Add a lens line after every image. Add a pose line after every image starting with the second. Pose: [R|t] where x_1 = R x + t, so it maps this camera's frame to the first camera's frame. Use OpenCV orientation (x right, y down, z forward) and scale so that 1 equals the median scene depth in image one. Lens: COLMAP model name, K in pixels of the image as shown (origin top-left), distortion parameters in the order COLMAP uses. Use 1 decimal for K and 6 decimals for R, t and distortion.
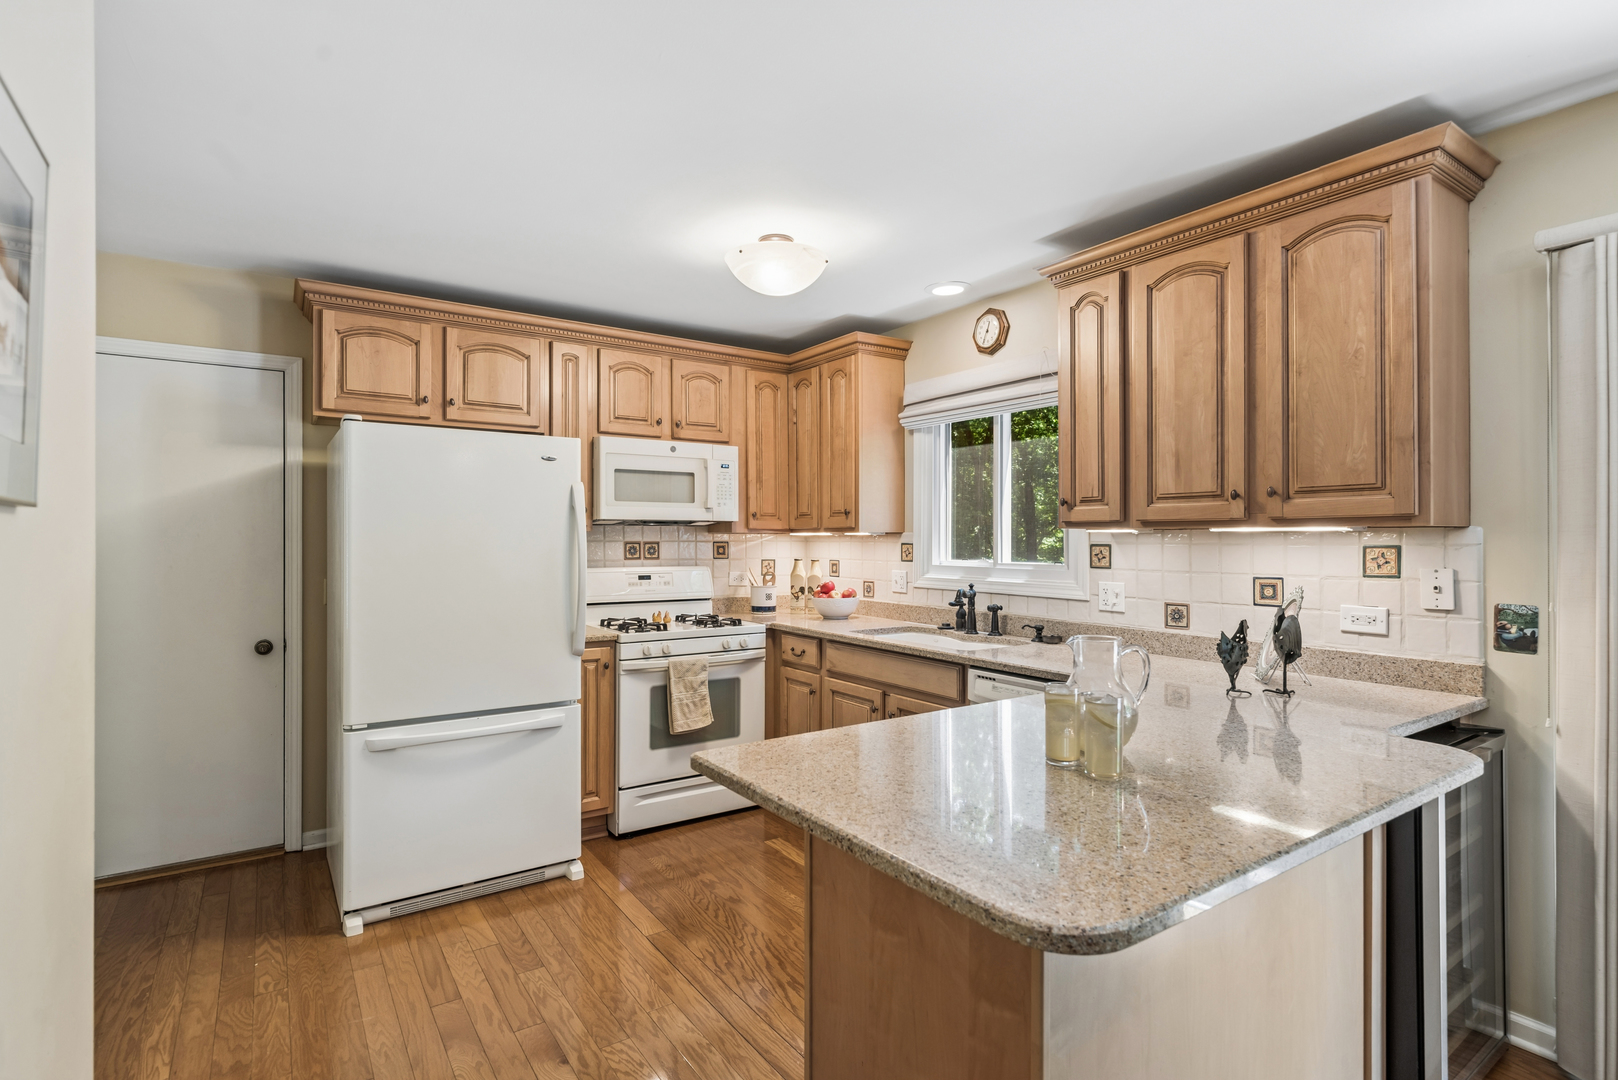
lens RADIAL K [[793.3, 0, 800.4], [0, 793.3, 536.1], [0, 0, 1]] dist [-0.002713, -0.000382]
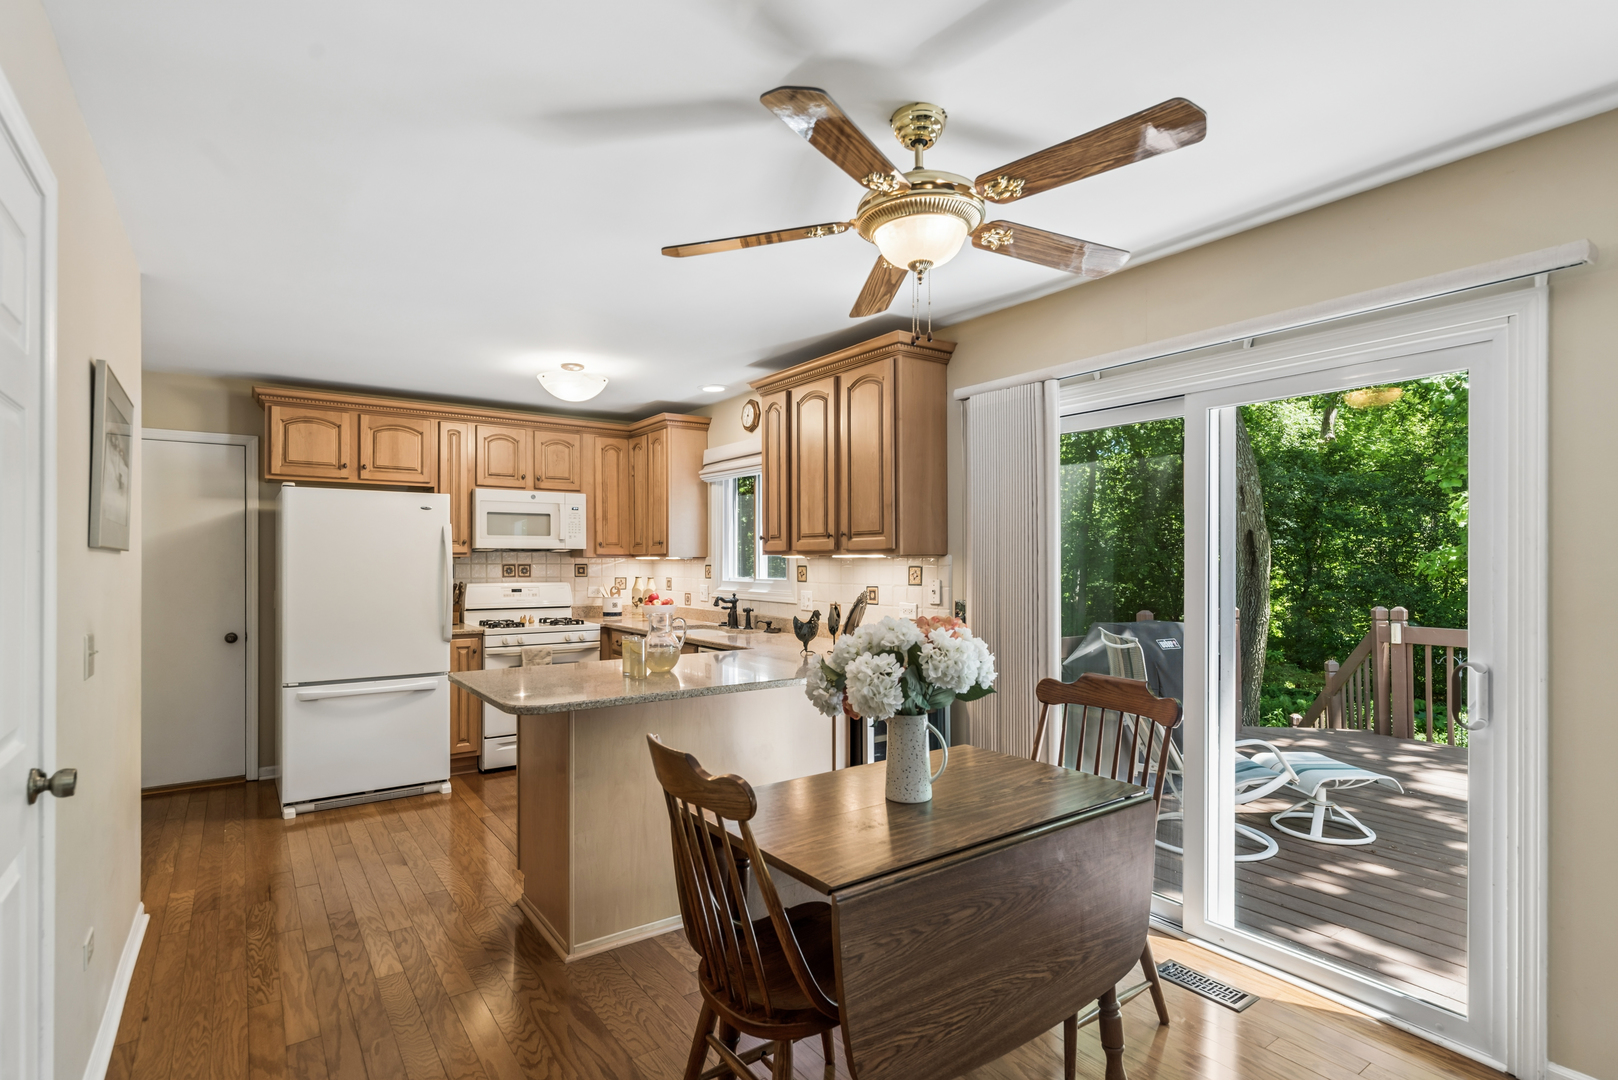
lens RADIAL K [[793.3, 0, 798.8], [0, 793.3, 557.5], [0, 0, 1]] dist [-0.002713, -0.000382]
pose [[0.999763, -0.001685, 0.021702, 0.324729], [0.001691, 0.999999, -0.000235, -0.004050], [-0.021702, 0.000272, 0.999764, -0.463841]]
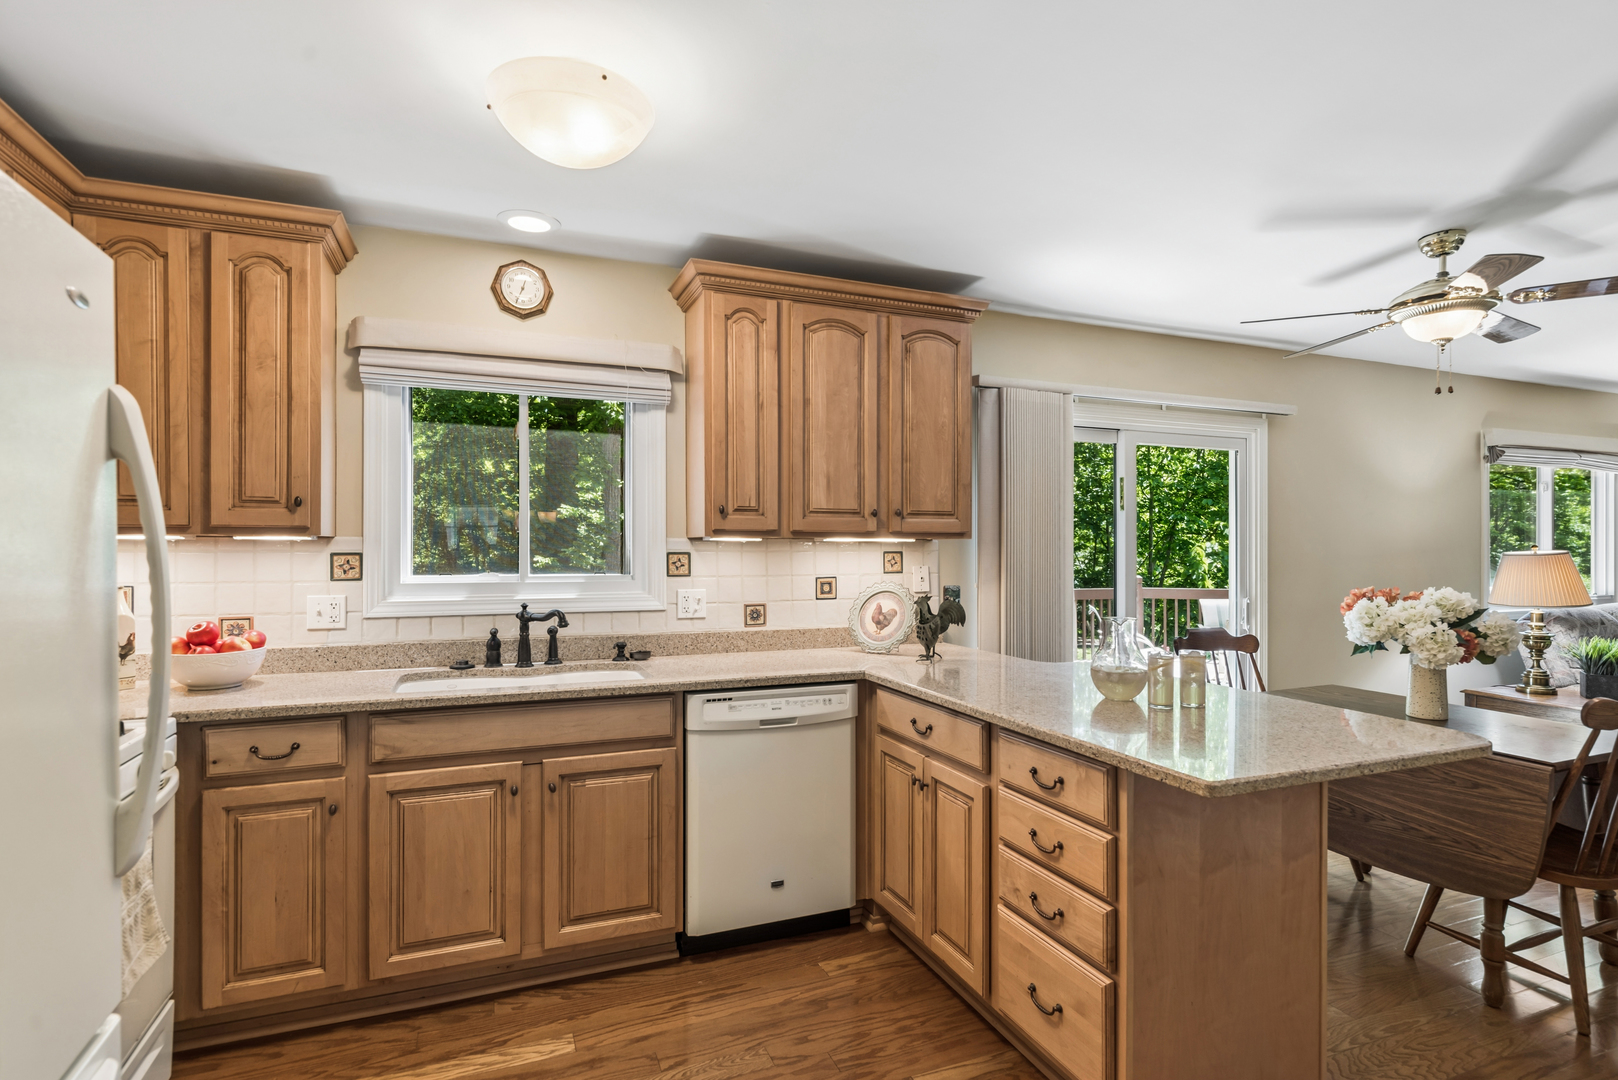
lens RADIAL K [[793.3, 0, 807.2], [0, 793.3, 545.9], [0, 0, 1]] dist [-0.002713, -0.000382]
pose [[0.212610, 0.000938, 0.977137, -0.536296], [-0.004837, 0.999988, 0.000092, 0.001447], [-0.977125, -0.004746, 0.212612, 0.600966]]
